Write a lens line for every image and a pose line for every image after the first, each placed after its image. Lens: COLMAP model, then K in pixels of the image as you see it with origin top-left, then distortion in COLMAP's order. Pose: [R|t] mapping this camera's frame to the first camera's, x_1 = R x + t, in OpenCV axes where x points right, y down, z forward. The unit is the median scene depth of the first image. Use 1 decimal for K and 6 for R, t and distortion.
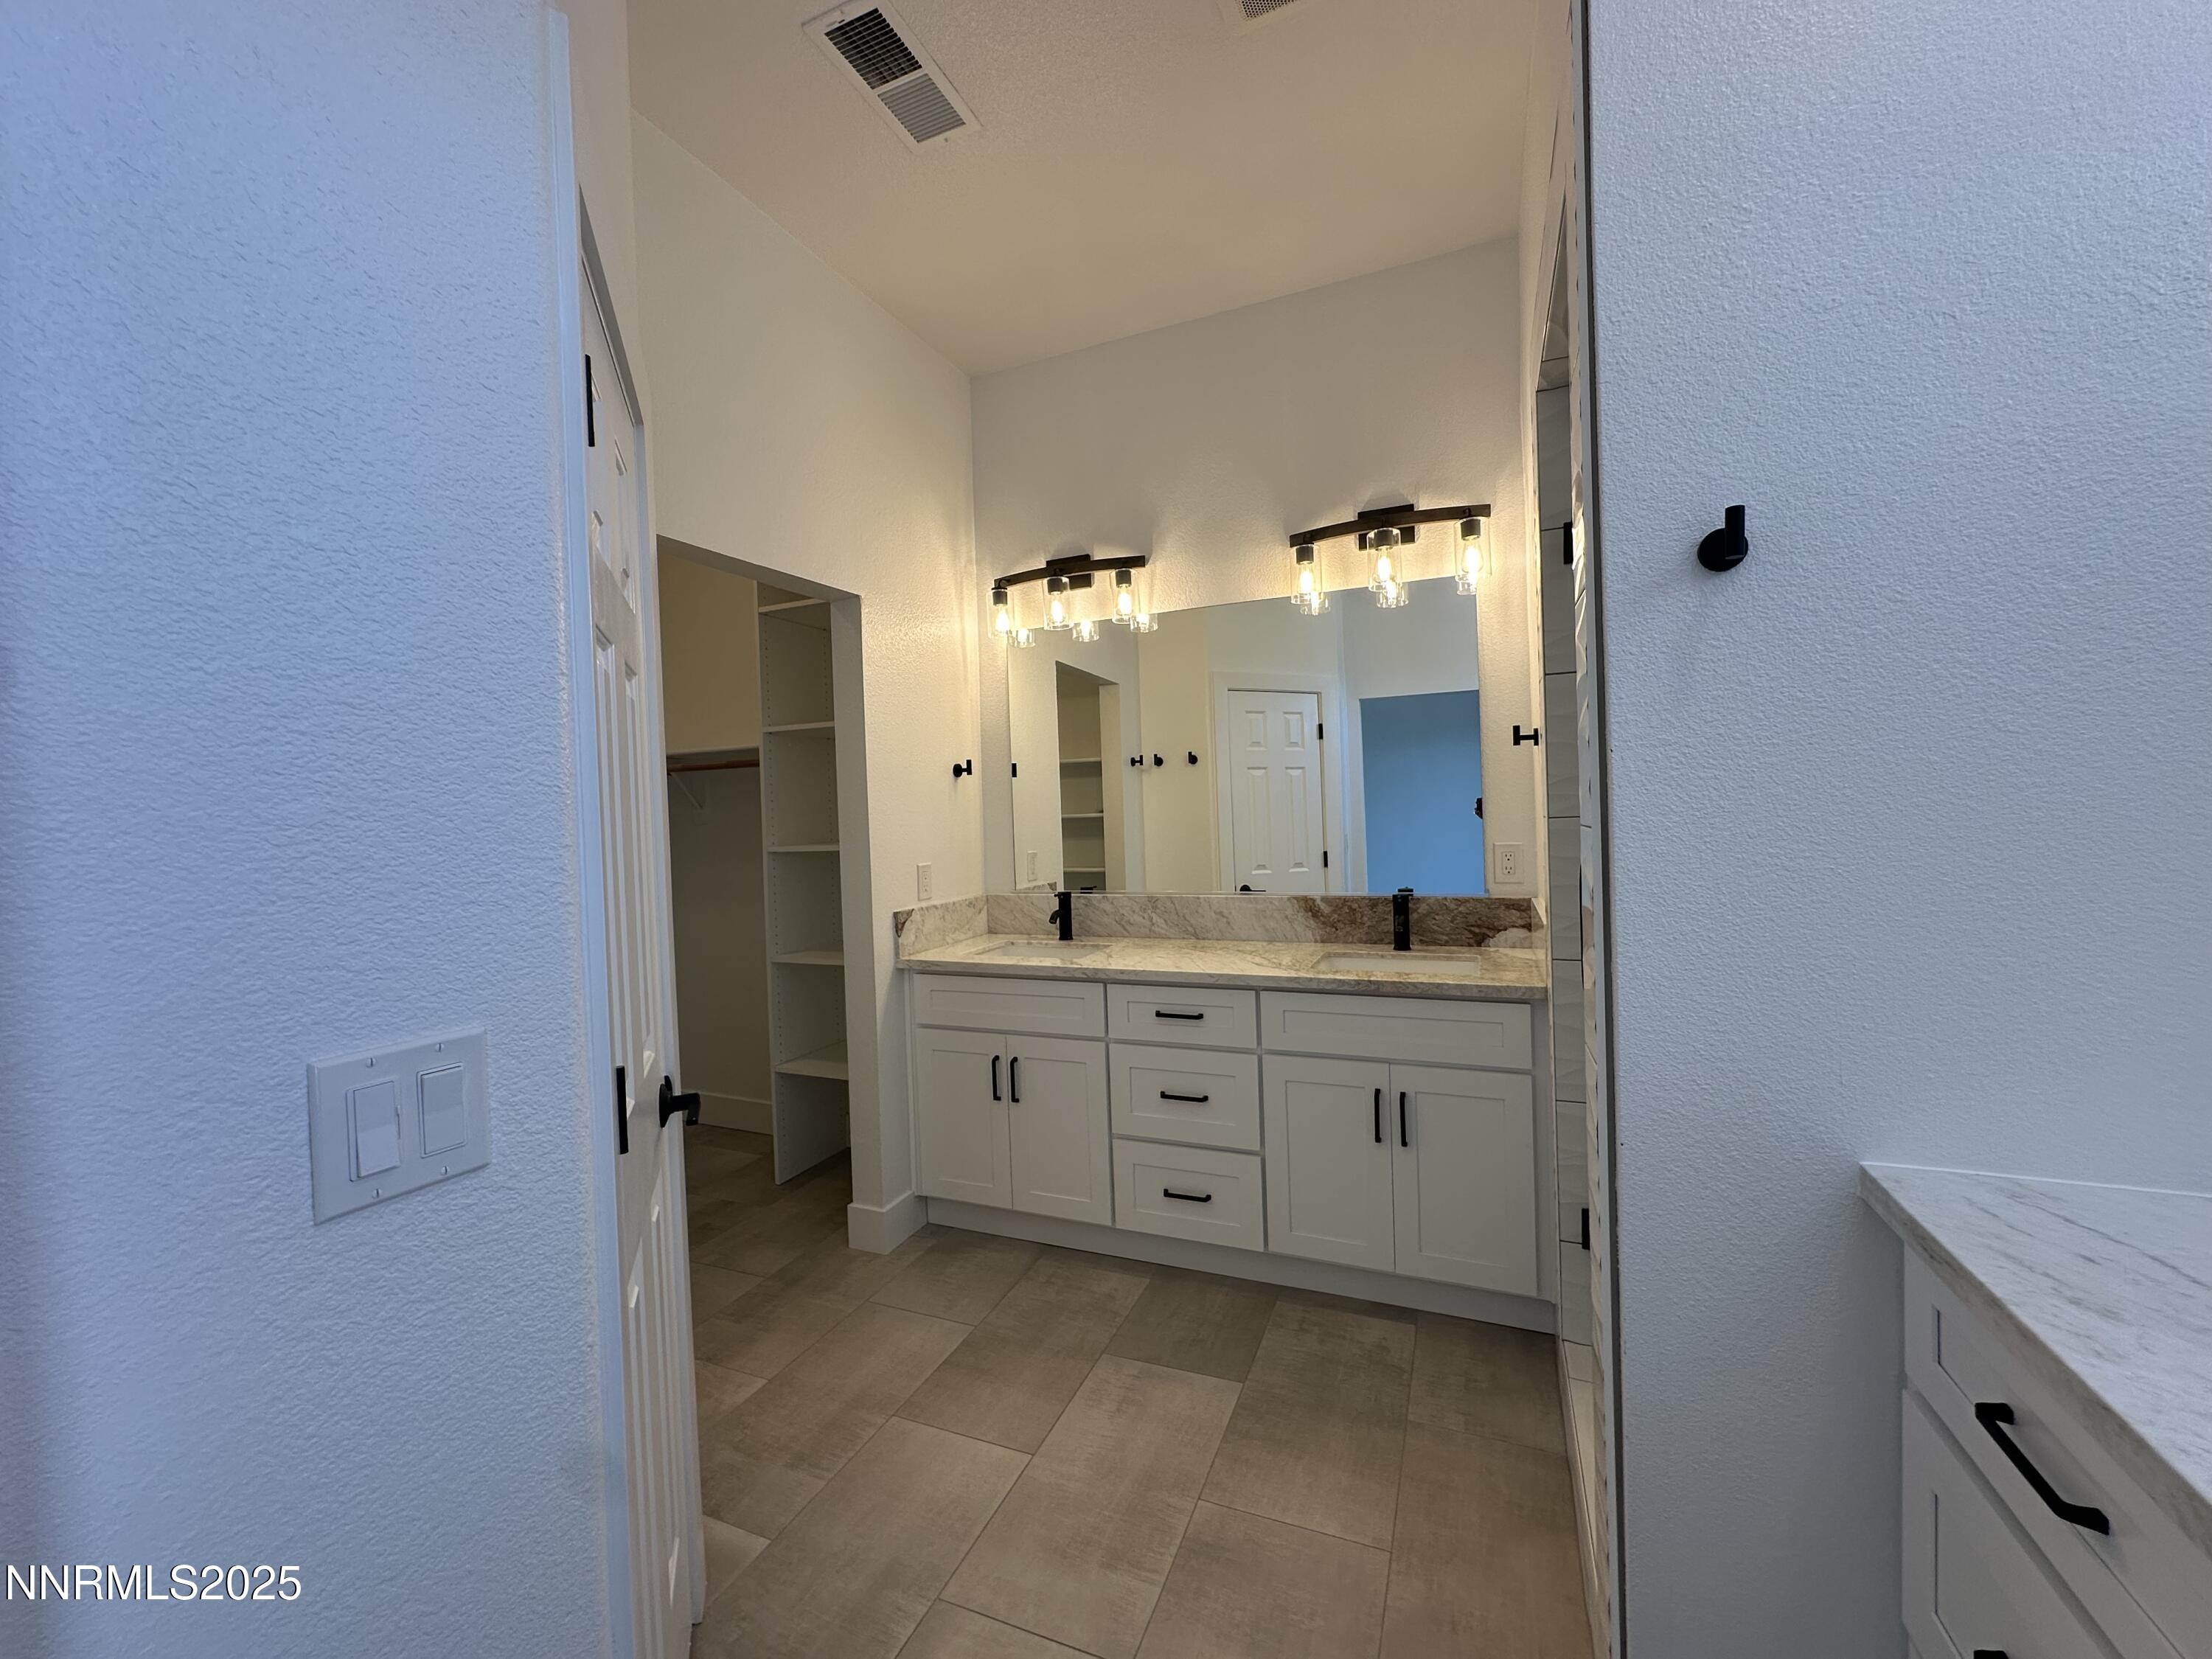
lens RADIAL K [[883.4, 0, 1105.9], [0, 883.4, 825.8], [0, 0, 1]] dist [-0.001957, 0.000408]
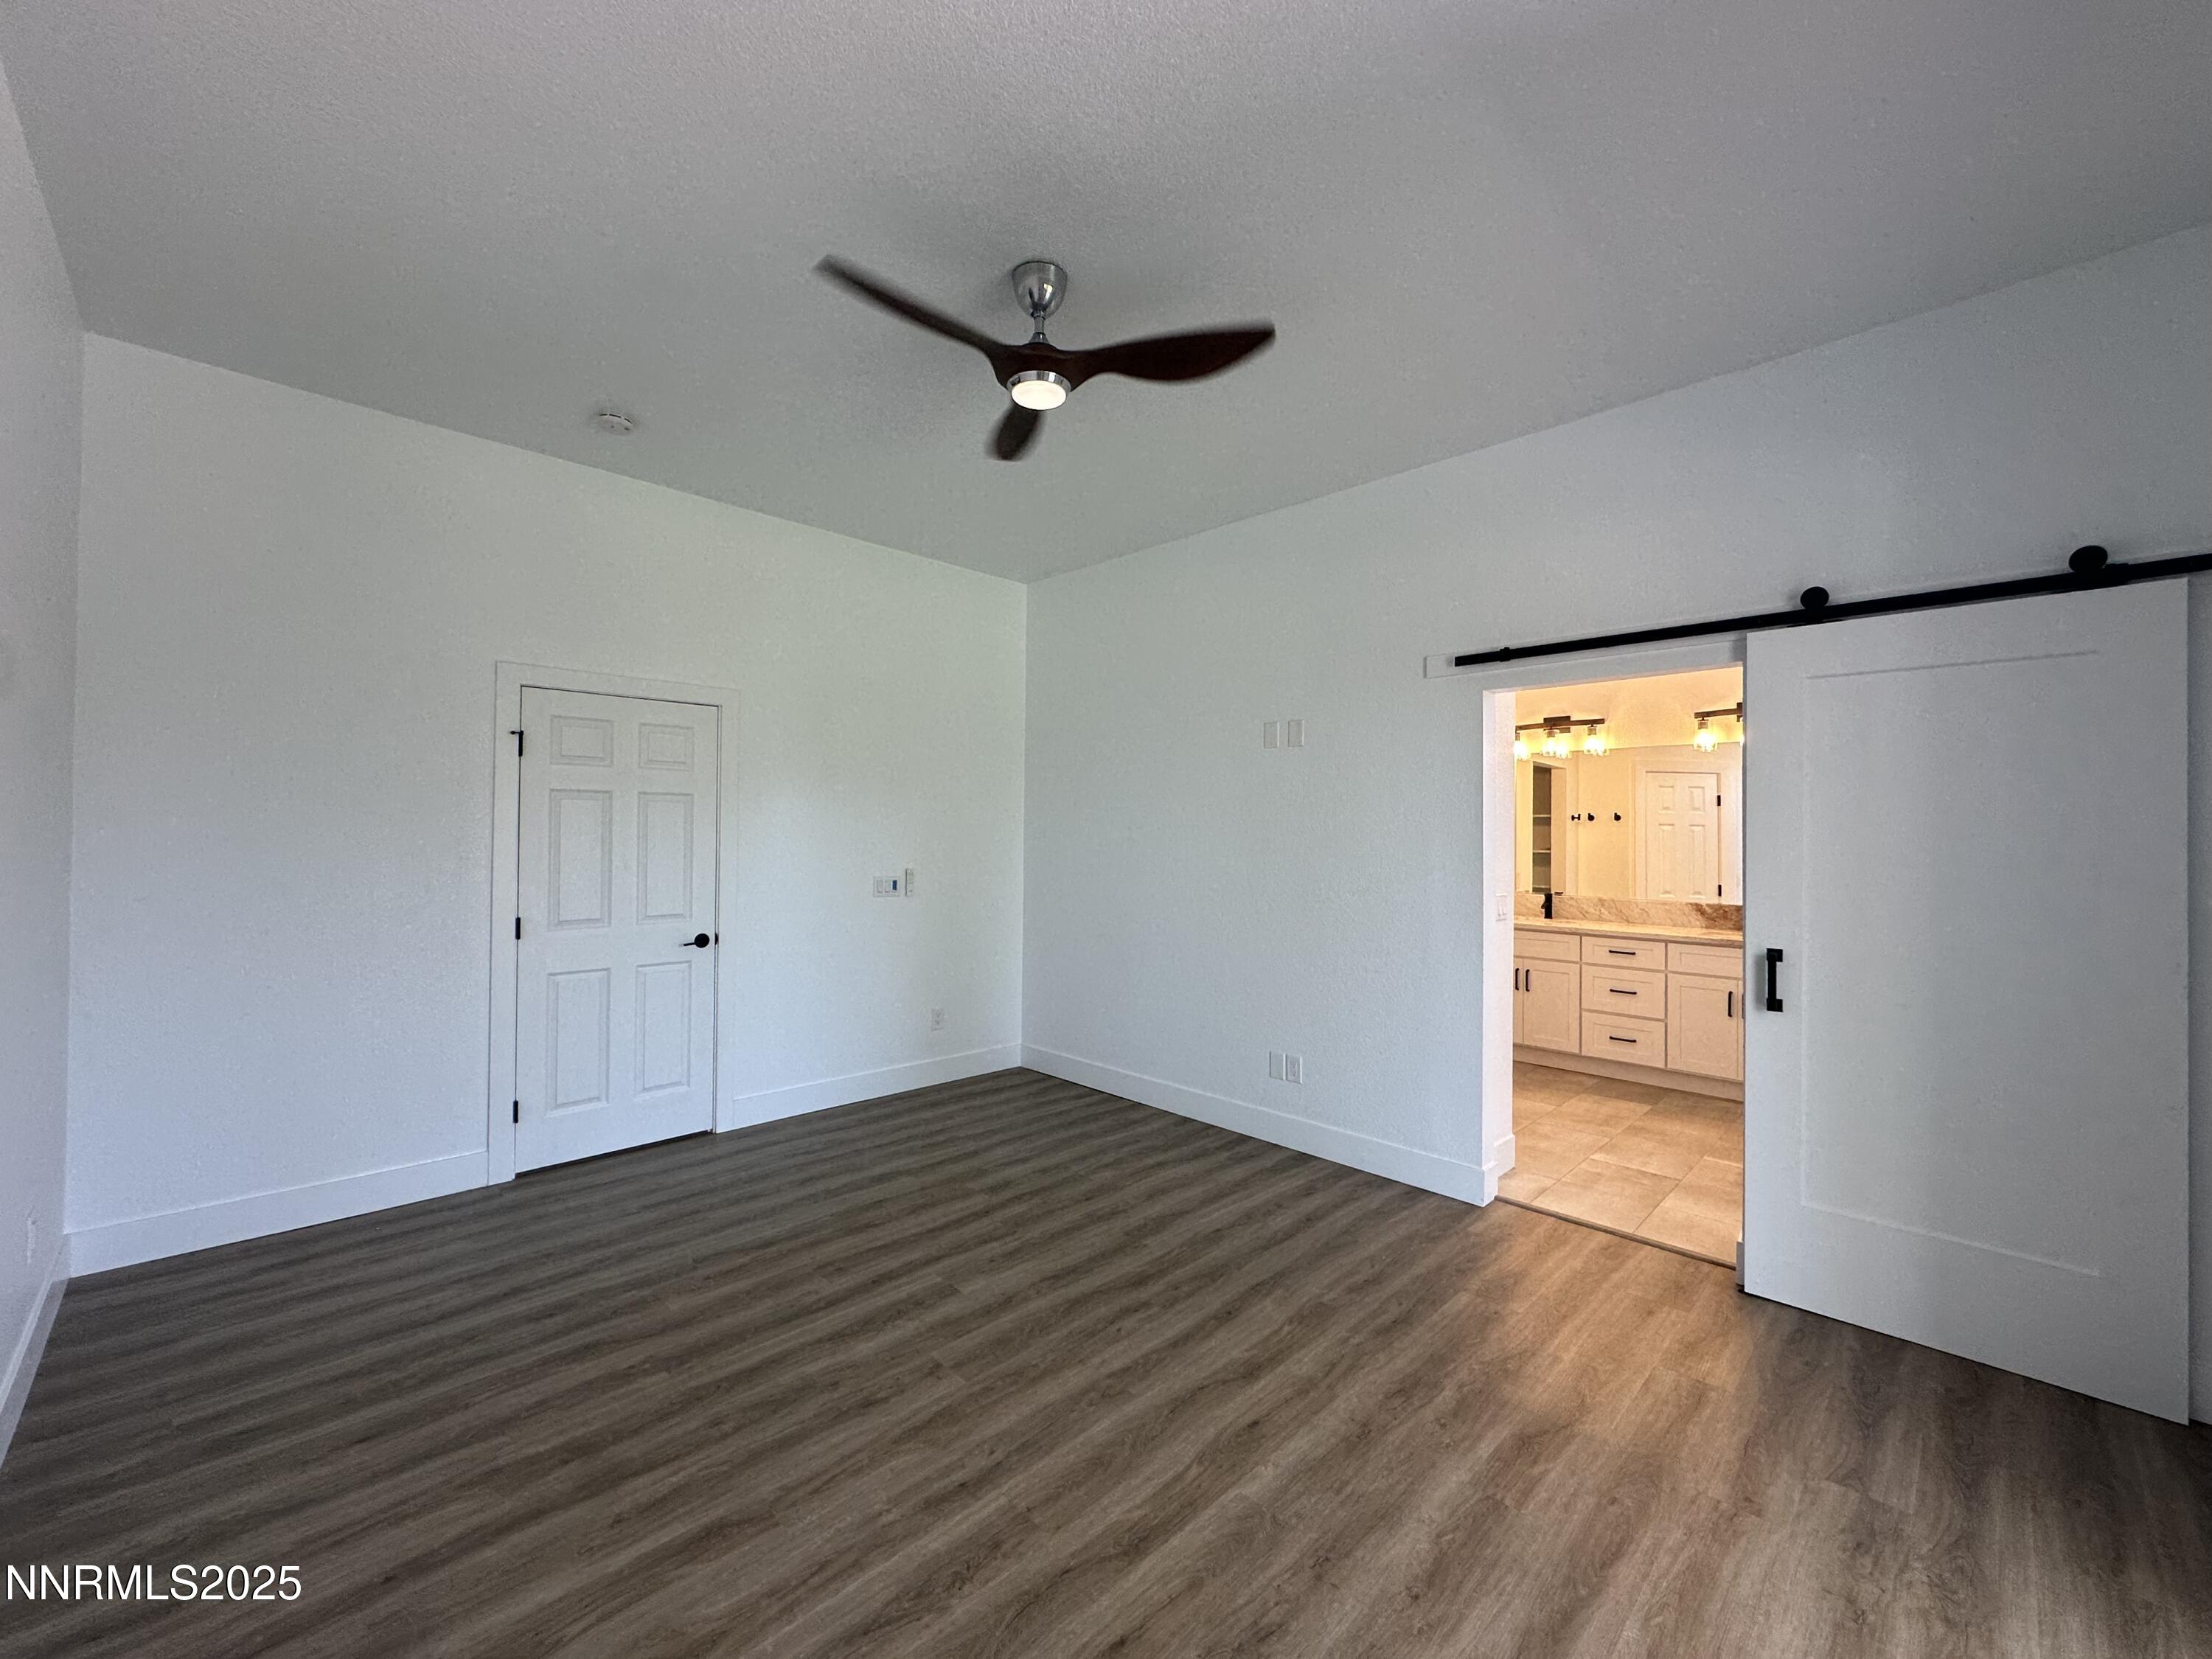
lens RADIAL K [[888.9, 0, 1107.6], [0, 888.9, 827.2], [0, 0, 1]] dist [-0.001585, 0.000360]
pose [[0.926435, 0.039123, -0.374417, -0.222720], [-0.046683, 0.998848, -0.011138, -0.001531], [0.373550, 0.027797, 0.927194, -1.169352]]
